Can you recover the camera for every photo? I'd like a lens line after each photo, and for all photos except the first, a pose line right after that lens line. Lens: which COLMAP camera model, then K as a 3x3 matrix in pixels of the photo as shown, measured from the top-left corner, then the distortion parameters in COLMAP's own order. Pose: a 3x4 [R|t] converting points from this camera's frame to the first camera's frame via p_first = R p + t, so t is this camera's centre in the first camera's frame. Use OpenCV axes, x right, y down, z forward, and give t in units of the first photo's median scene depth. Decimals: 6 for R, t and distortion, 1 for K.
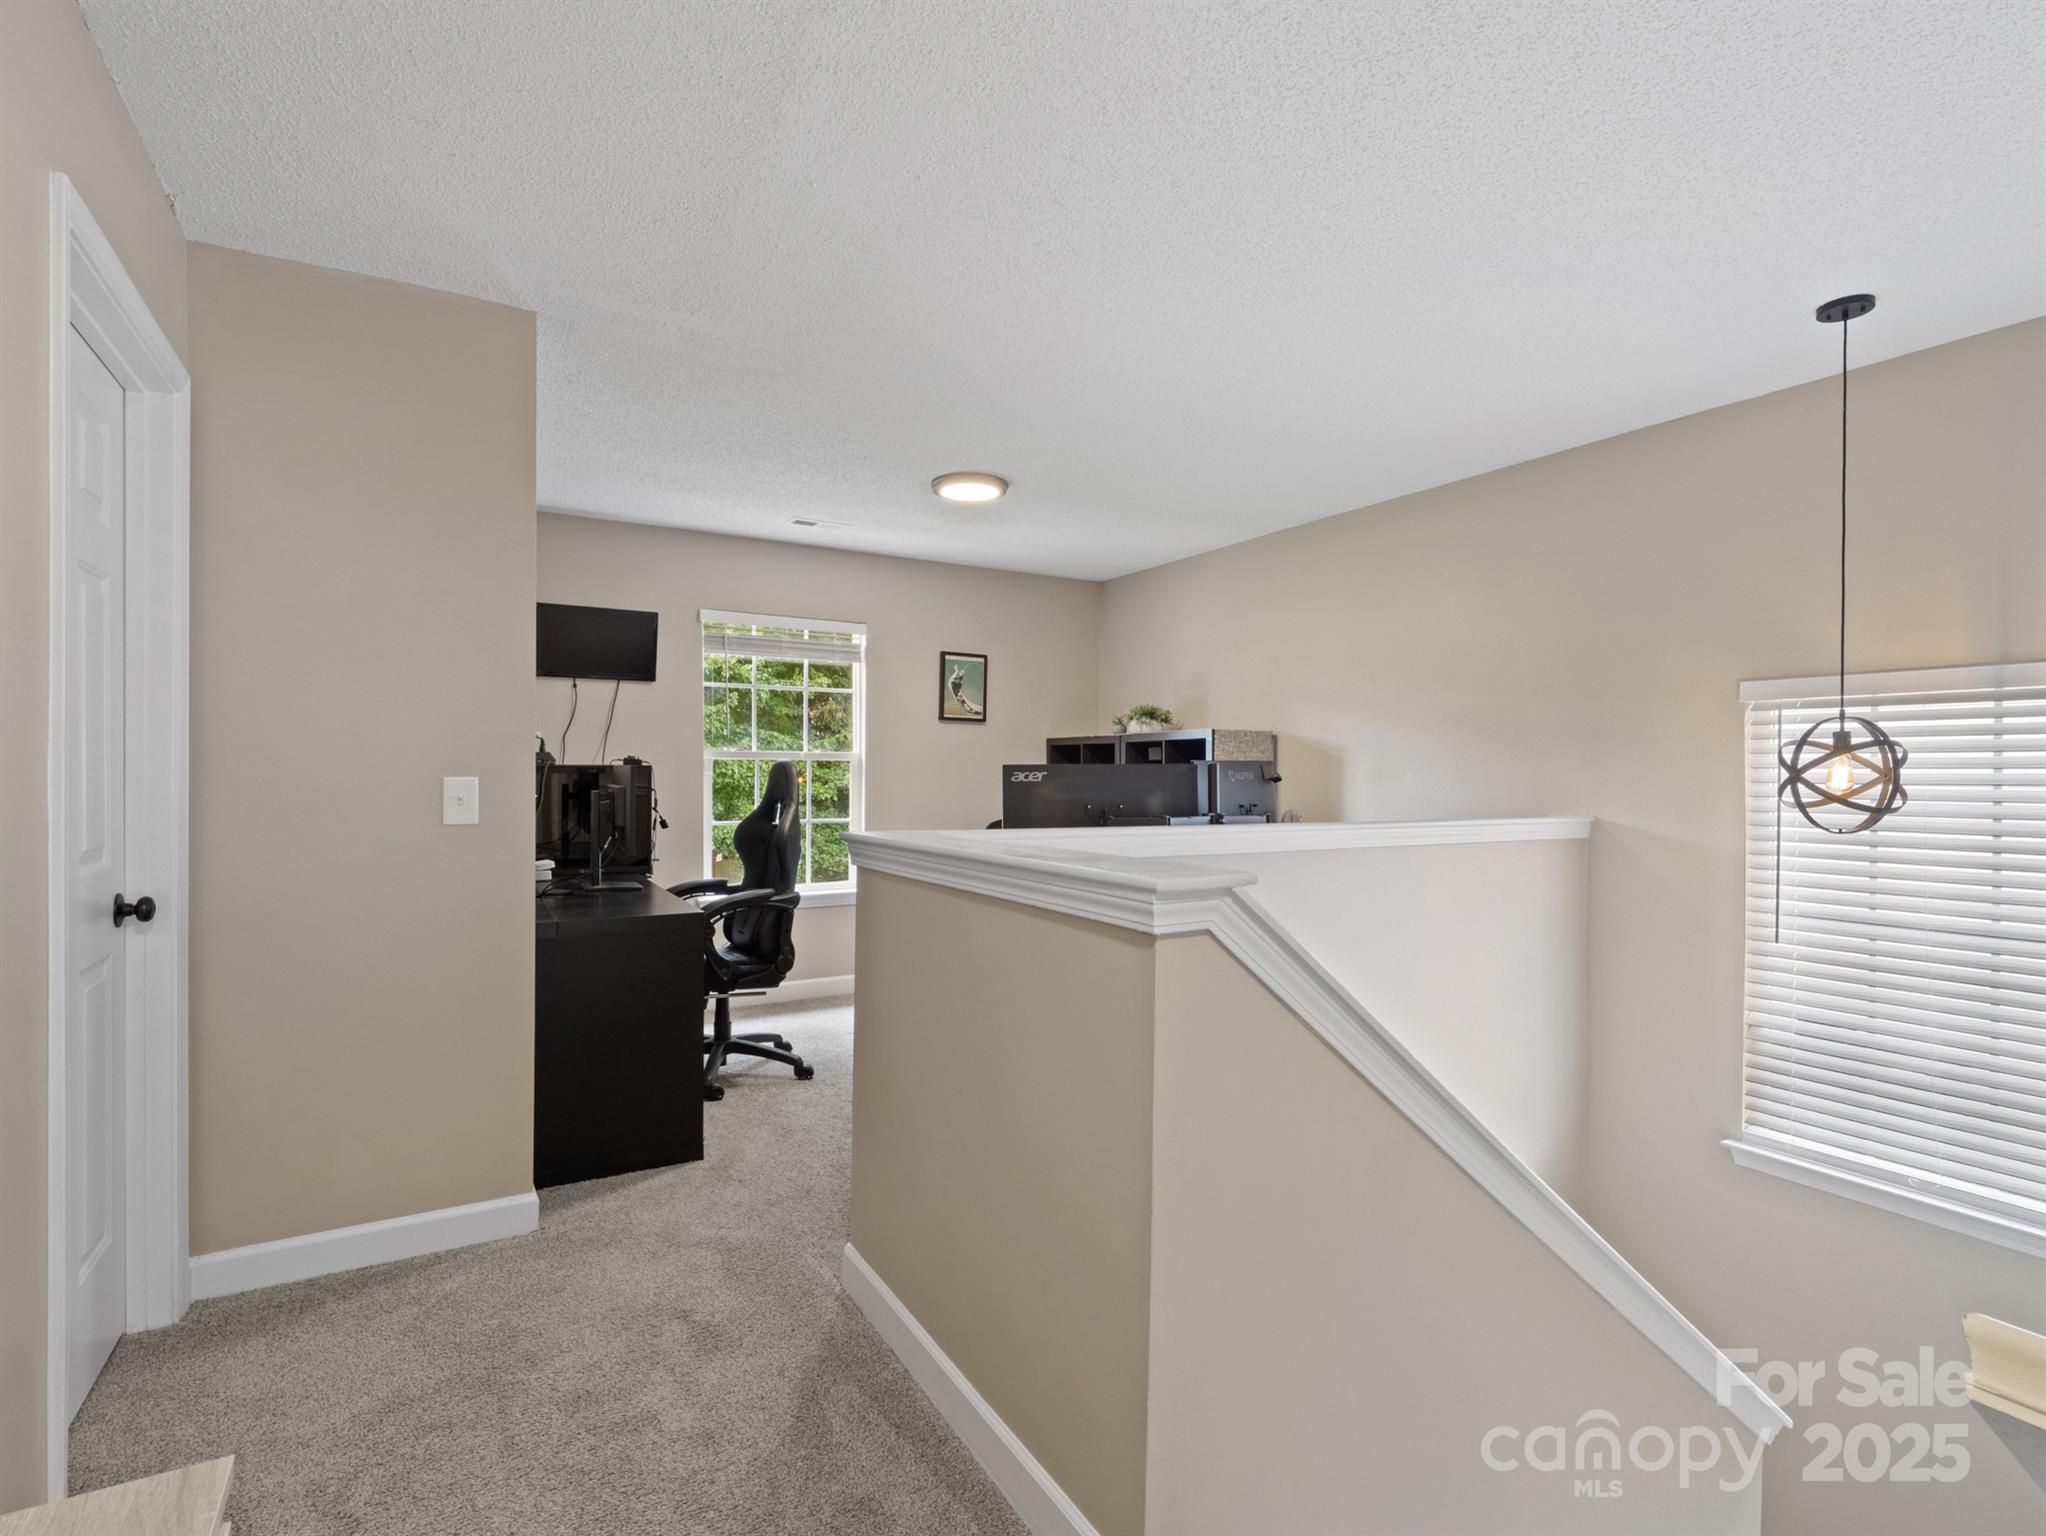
lens RADIAL K [[993.2, 0, 1024.3], [0, 993.2, 773.0], [0, 0, 1]] dist [-0.009002, 0.000880]
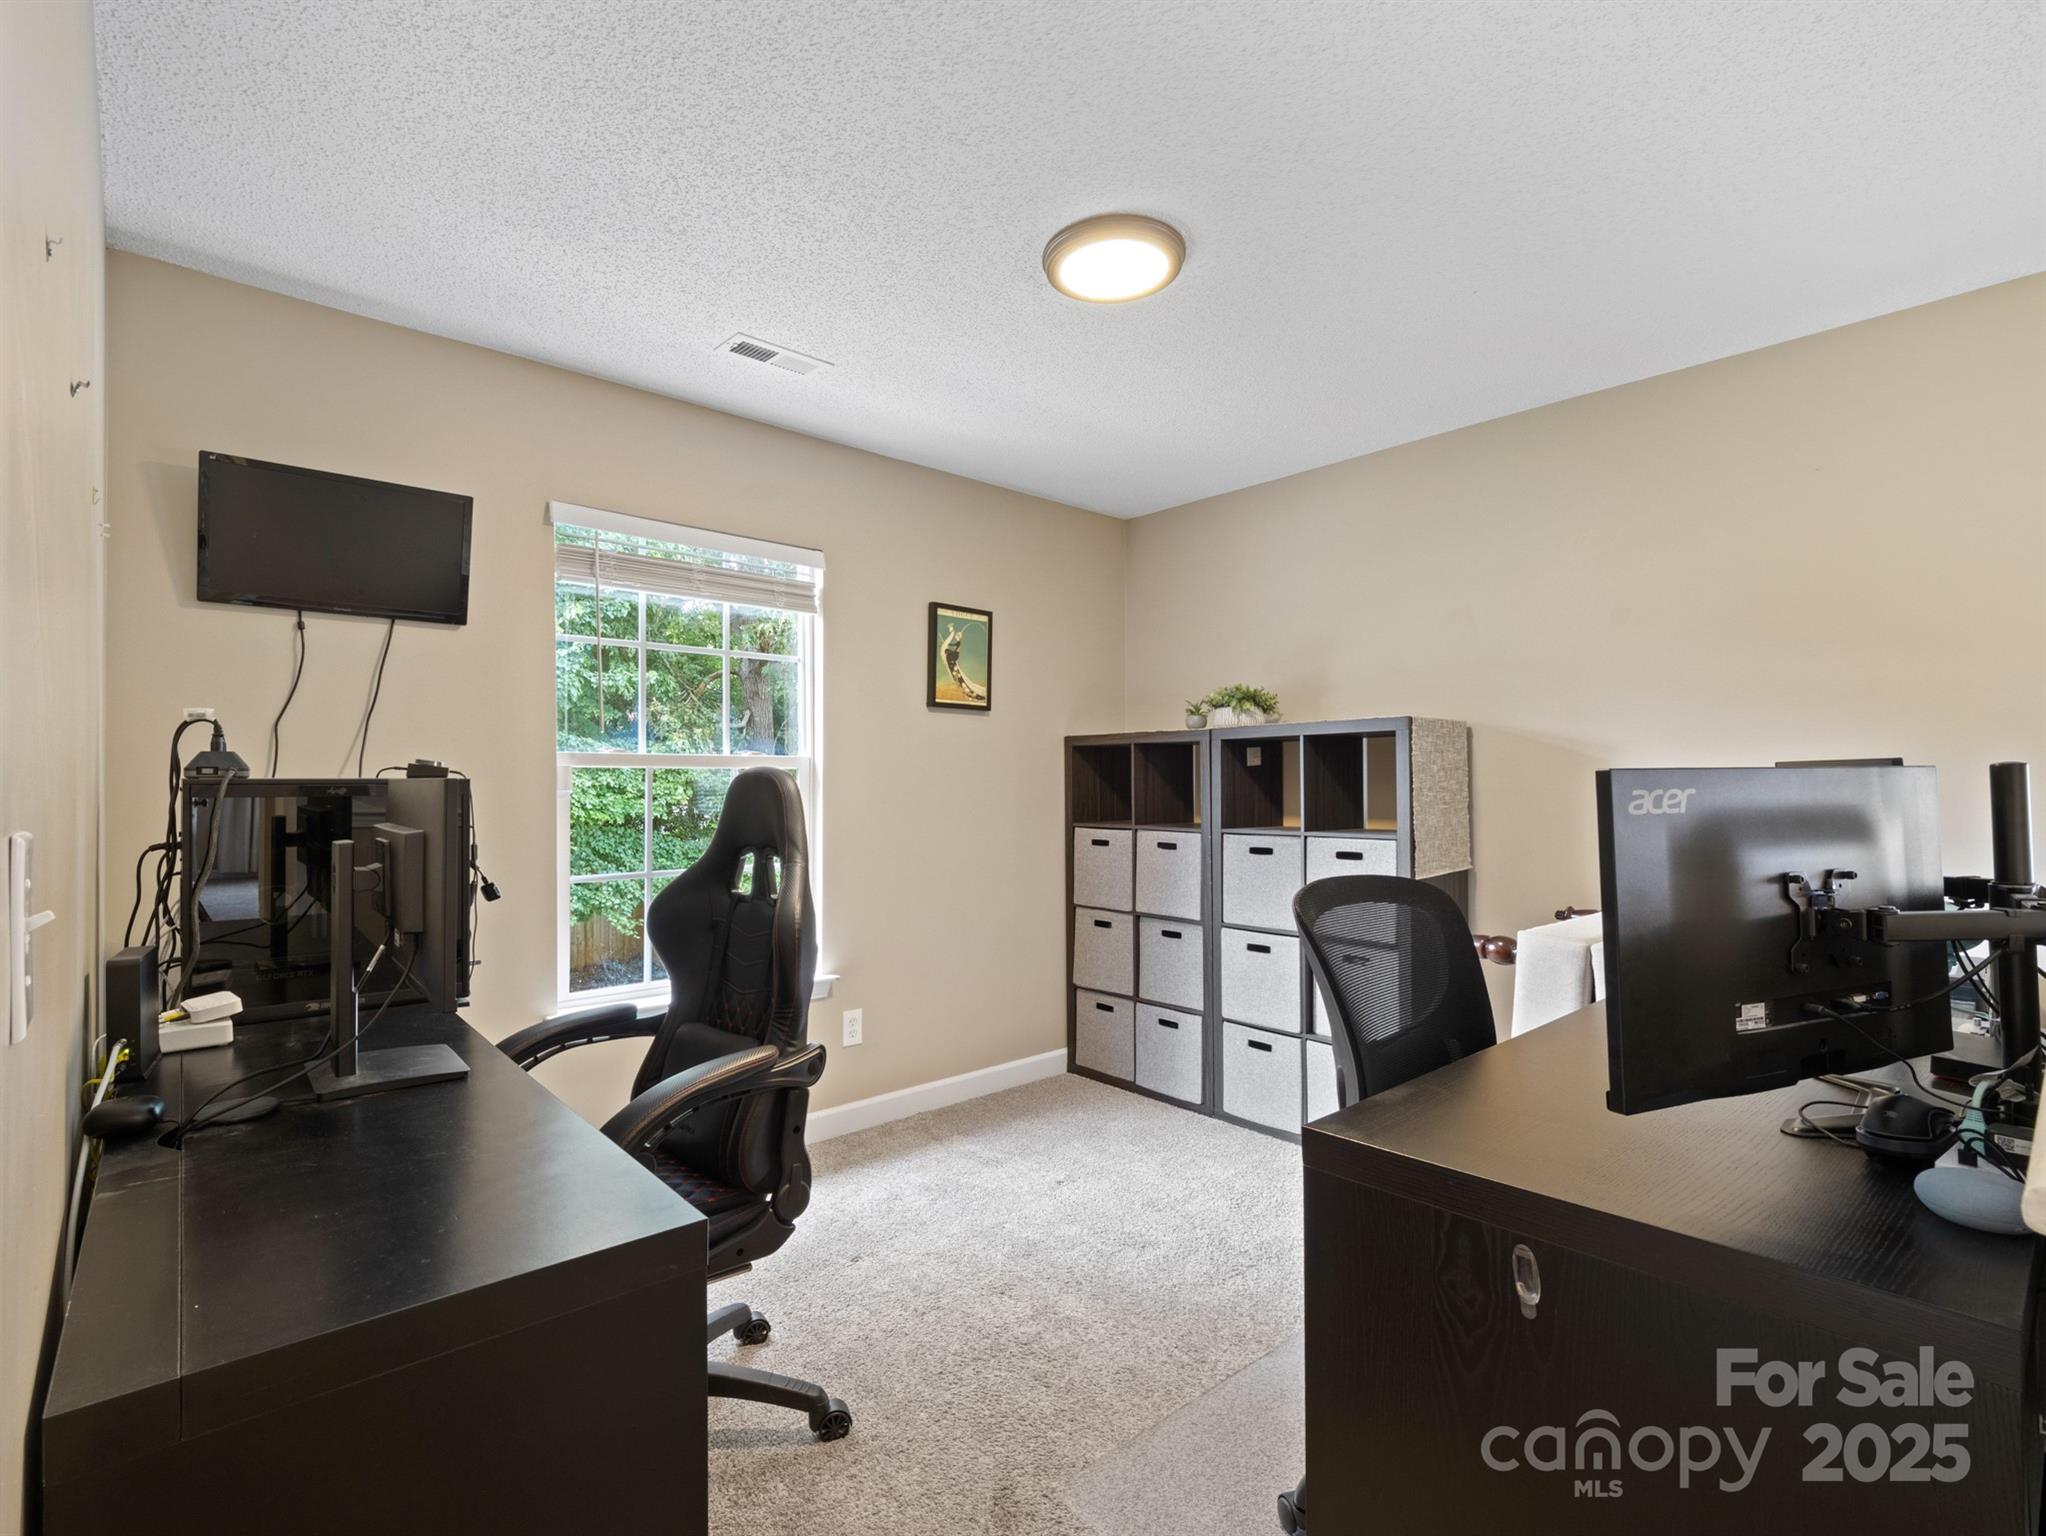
lens RADIAL K [[993.2, 0, 1022.2], [0, 993.2, 768.6], [0, 0, 1]] dist [-0.009002, 0.000880]
pose [[0.981534, -0.005075, 0.191218, -0.179107], [0.008142, 0.999850, -0.015256, -0.002687], [-0.191112, 0.016532, 0.981429, 0.414336]]
